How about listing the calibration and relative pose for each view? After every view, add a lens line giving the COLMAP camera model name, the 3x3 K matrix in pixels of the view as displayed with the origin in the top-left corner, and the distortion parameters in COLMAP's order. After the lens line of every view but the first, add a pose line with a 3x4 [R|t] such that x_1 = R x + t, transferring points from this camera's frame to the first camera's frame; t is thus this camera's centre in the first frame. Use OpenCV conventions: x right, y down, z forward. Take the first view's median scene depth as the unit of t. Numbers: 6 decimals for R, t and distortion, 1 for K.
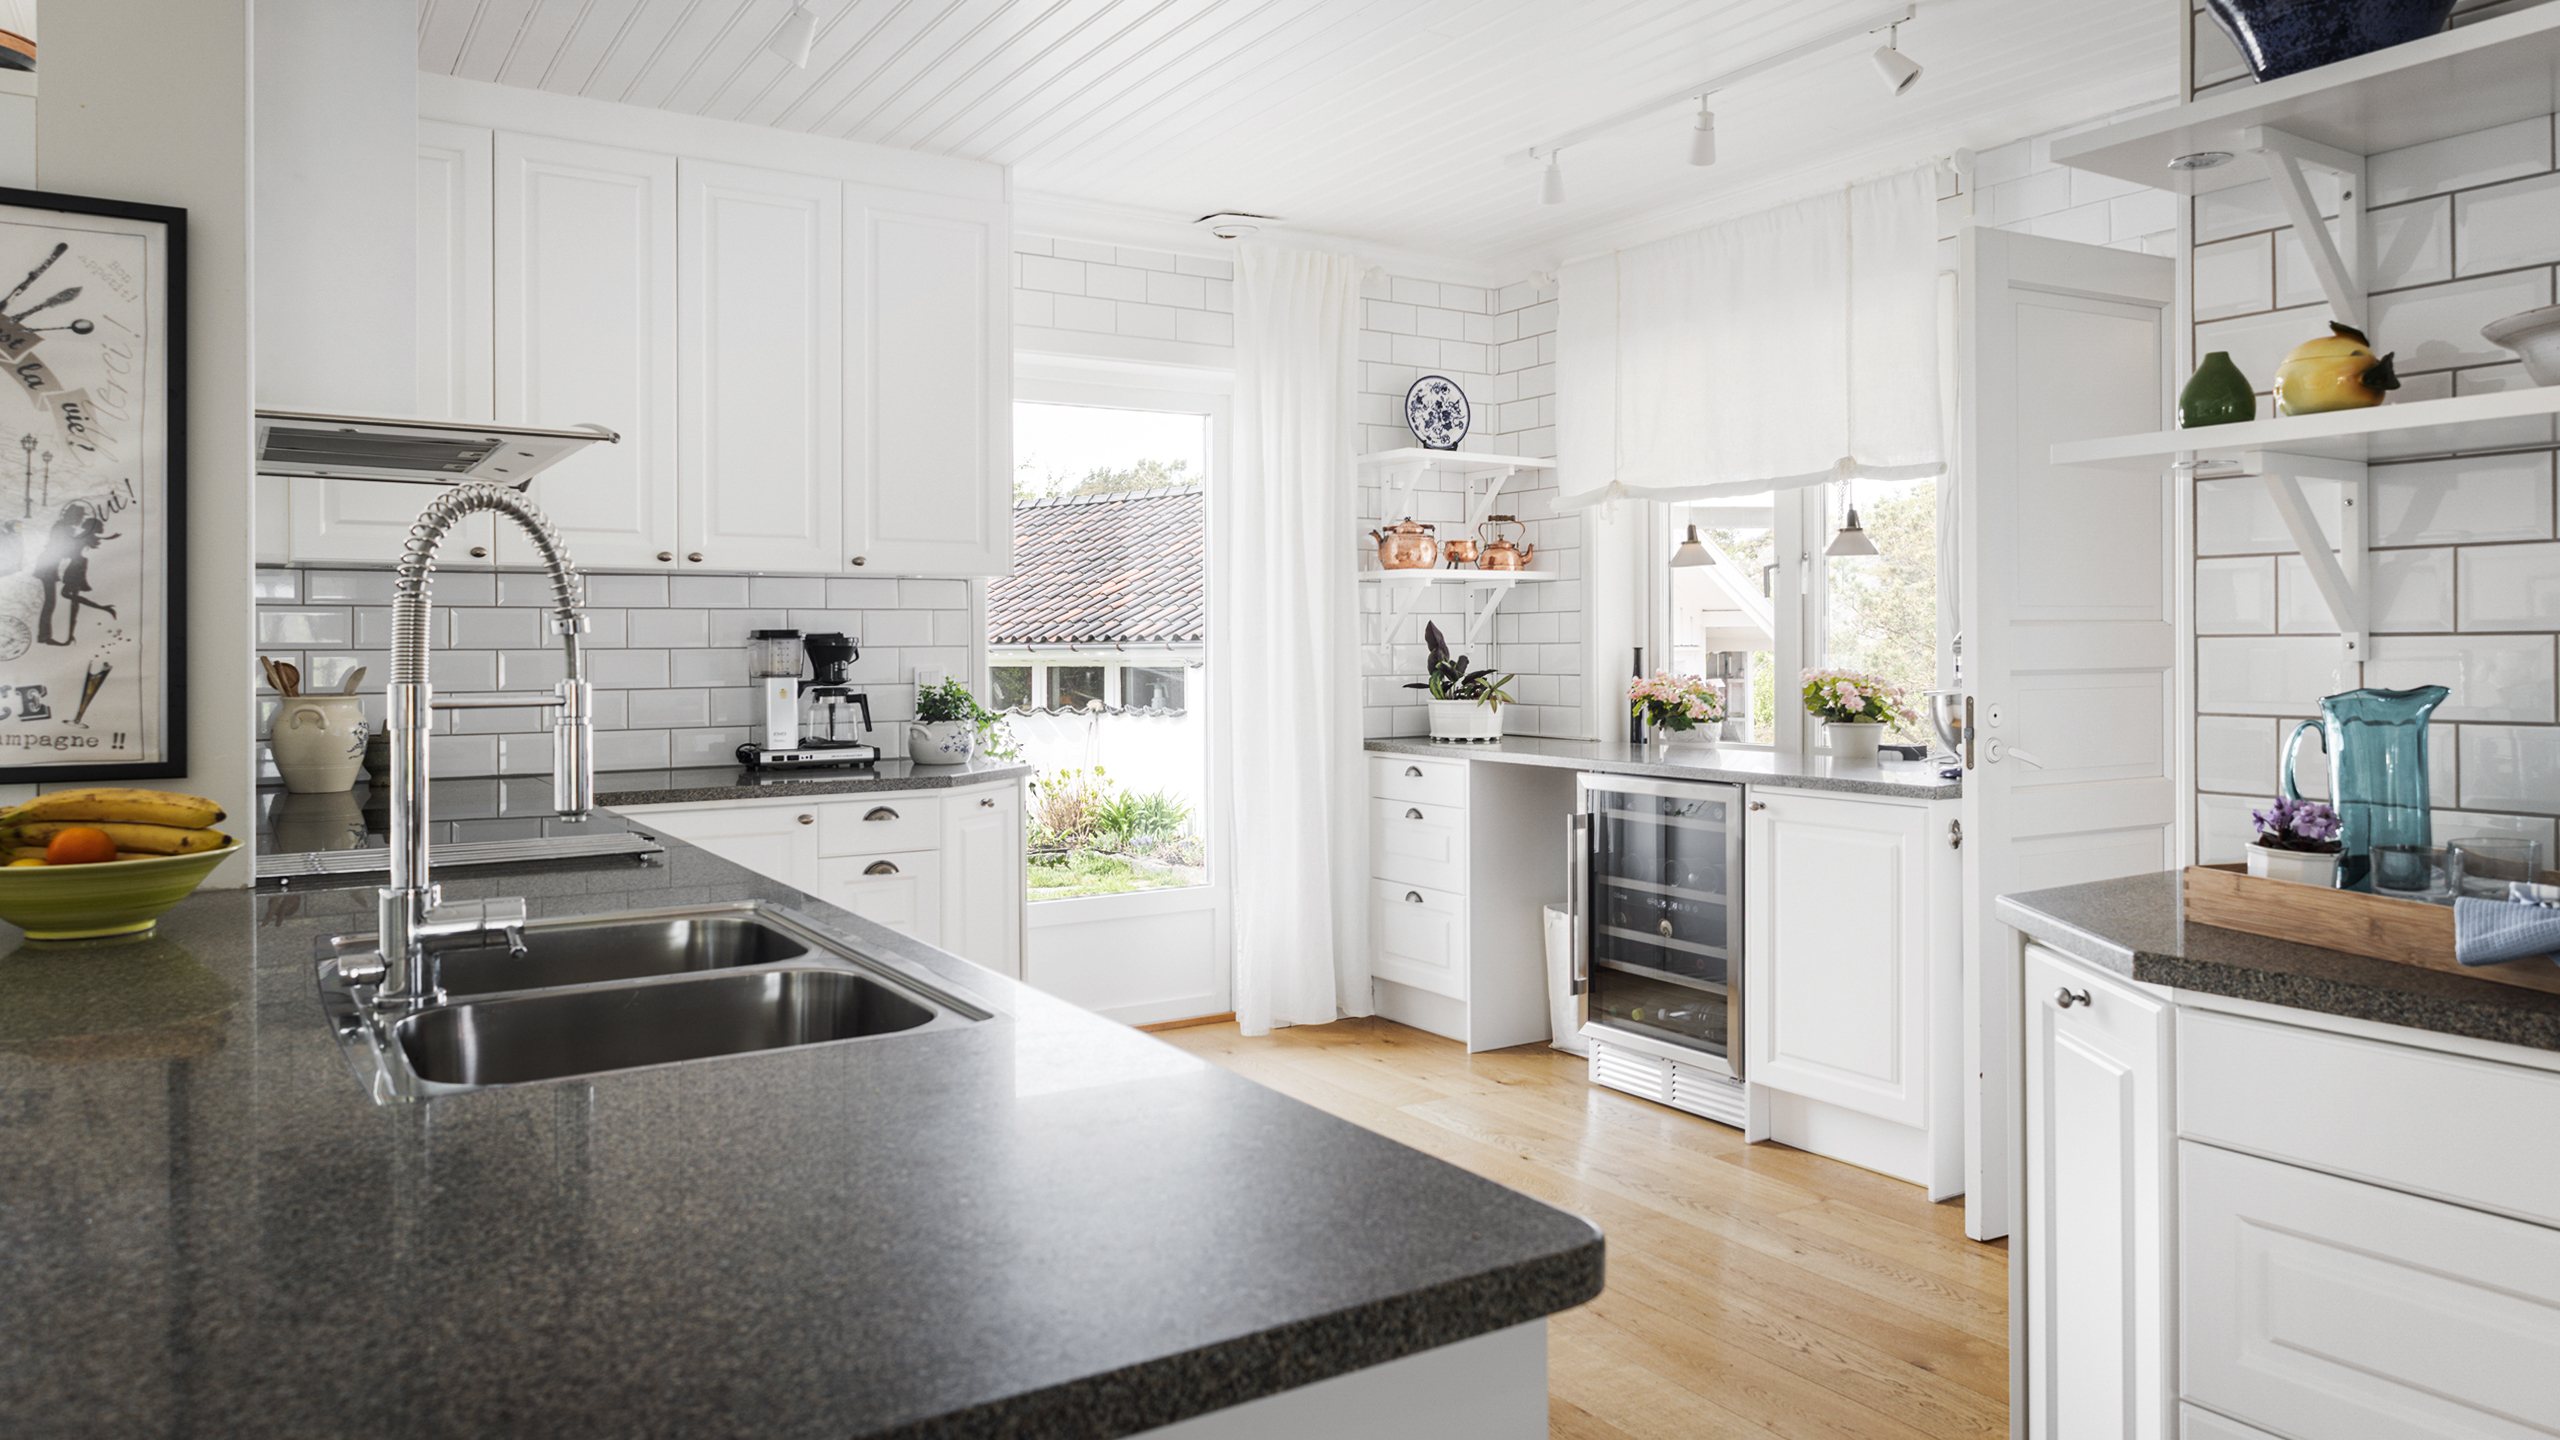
lens RADIAL K [[1684.8, 0, 1284.1], [0, 1684.8, 651.3], [0, 0, 1]] dist [-0.009254, -0.000913]
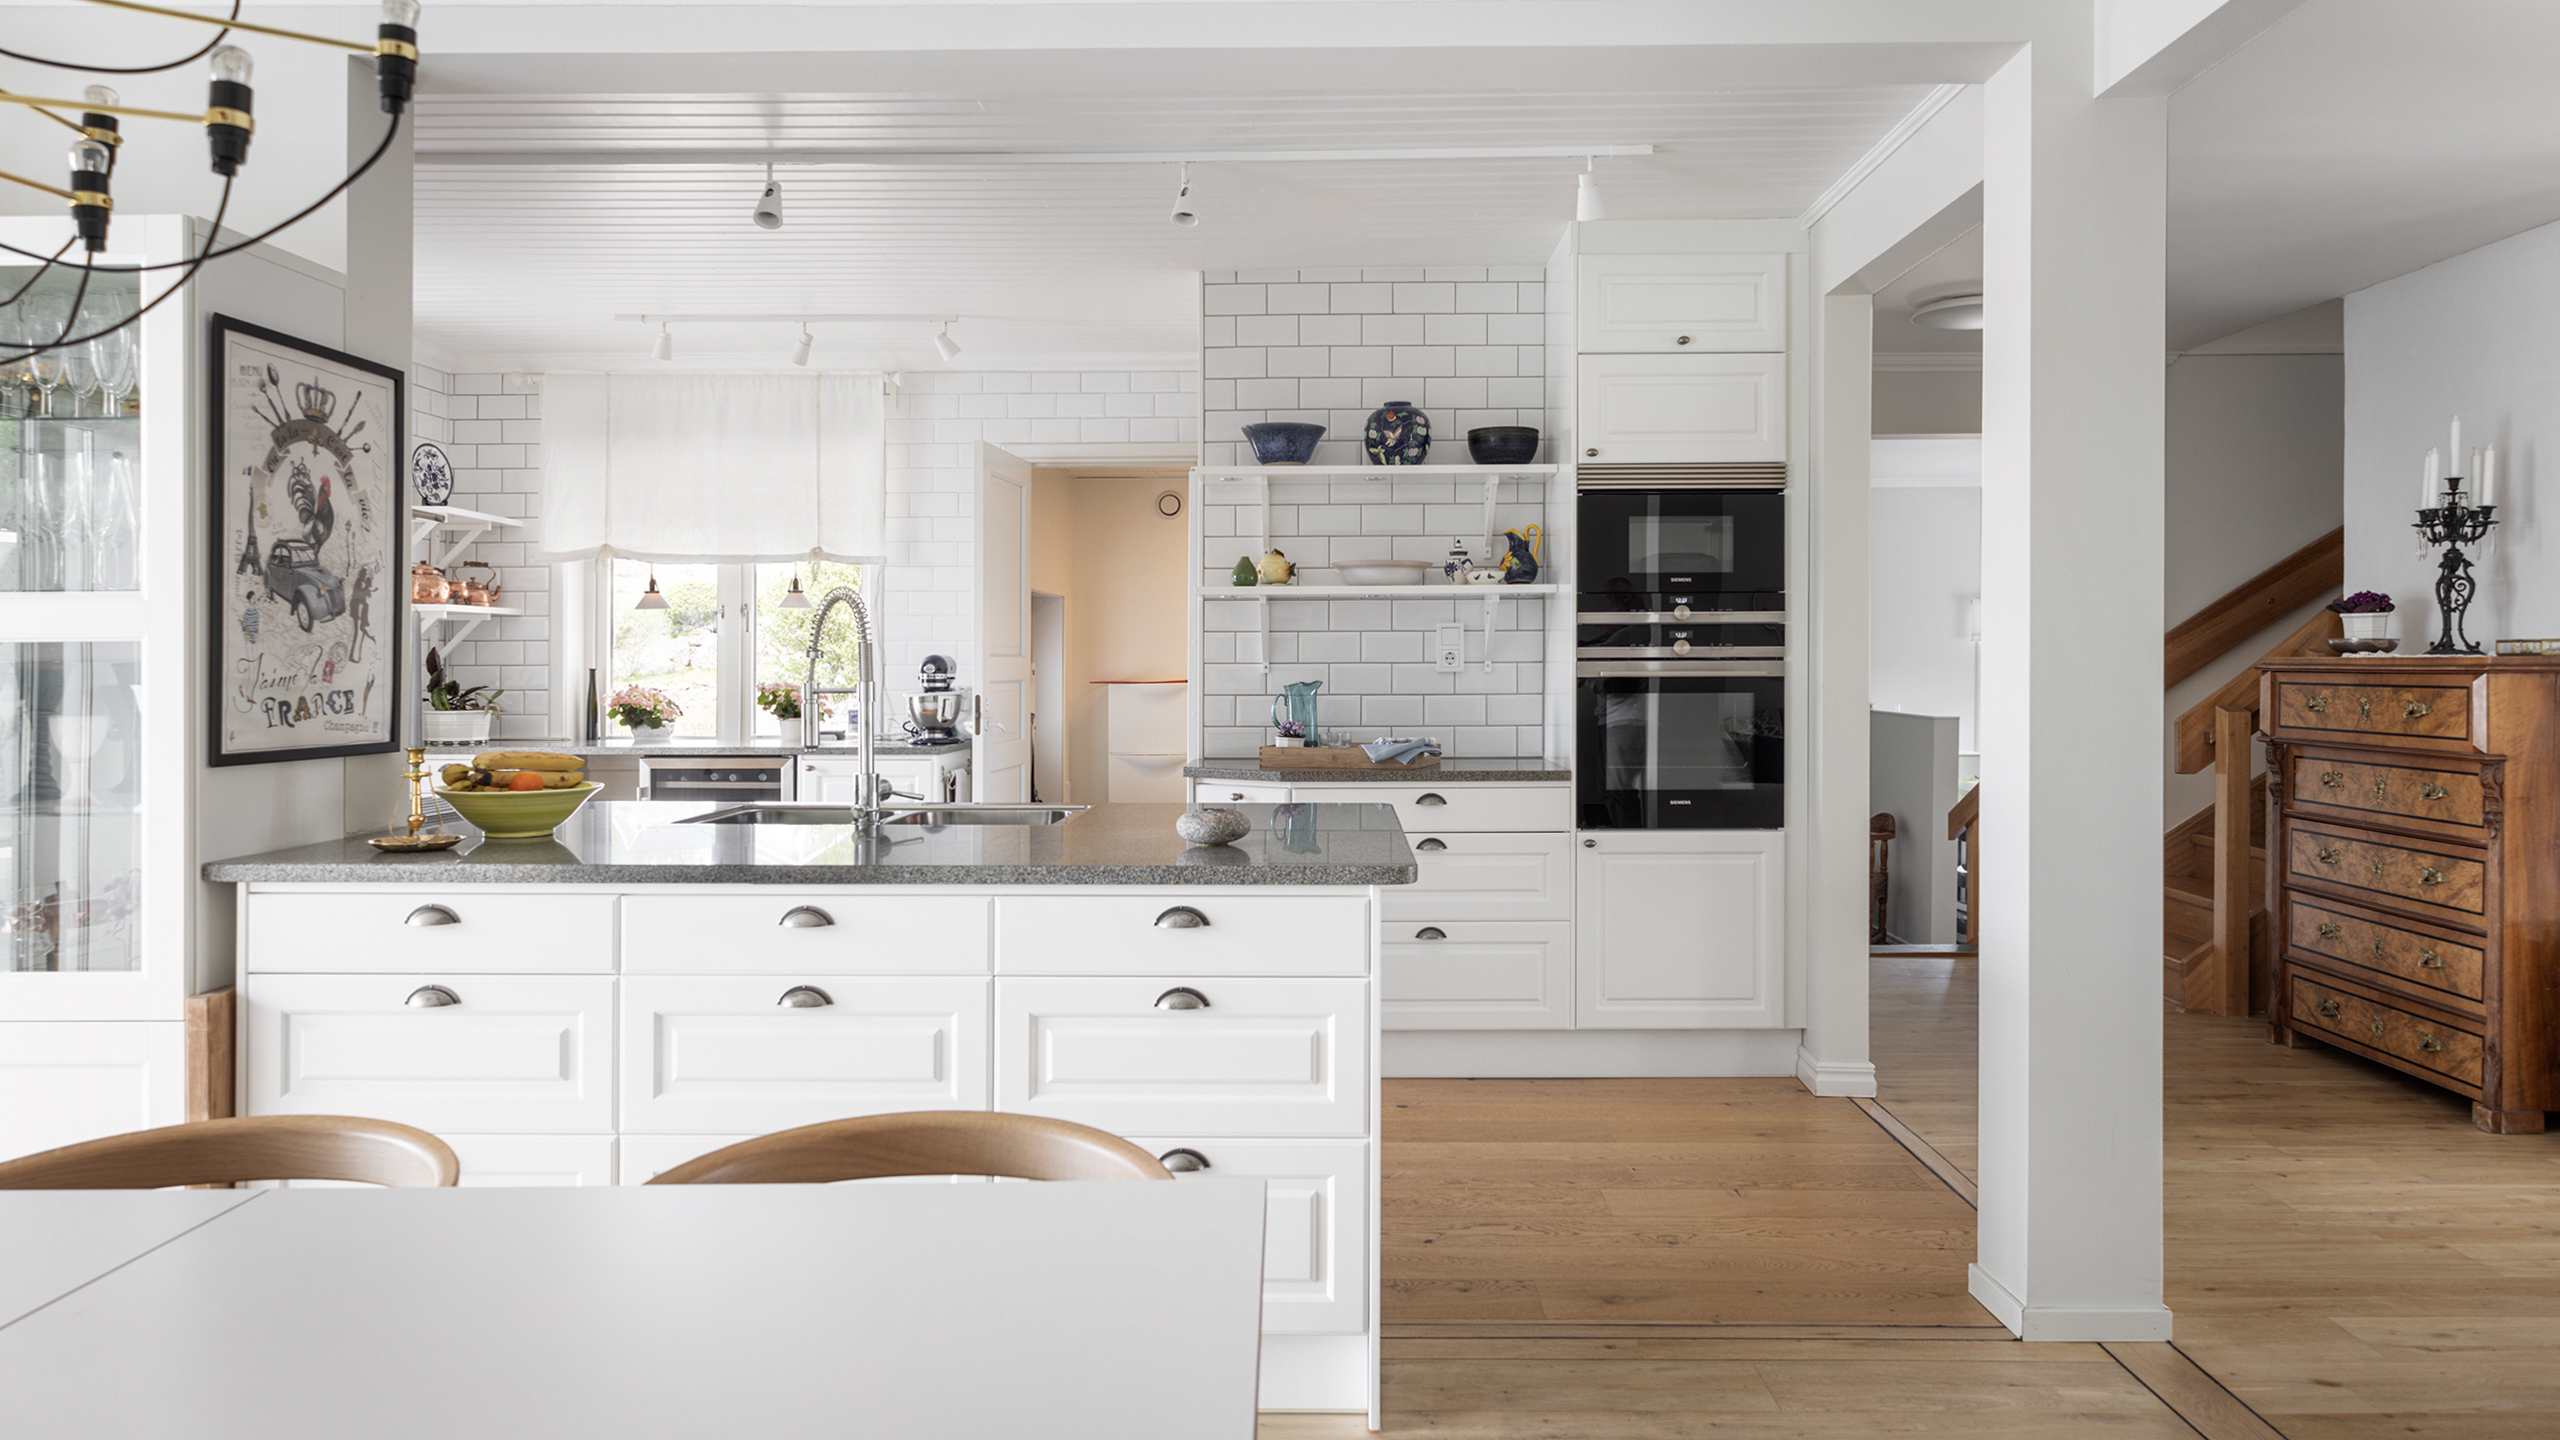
lens RADIAL K [[1684.8, 0, 1284.1], [0, 1684.8, 651.3], [0, 0, 1]] dist [-0.009254, -0.000913]
pose [[0.564618, 0.010592, 0.825284, -0.698412], [0.000737, 0.999911, -0.013338, 0.003081], [-0.825352, 0.008139, 0.564560, -0.238463]]
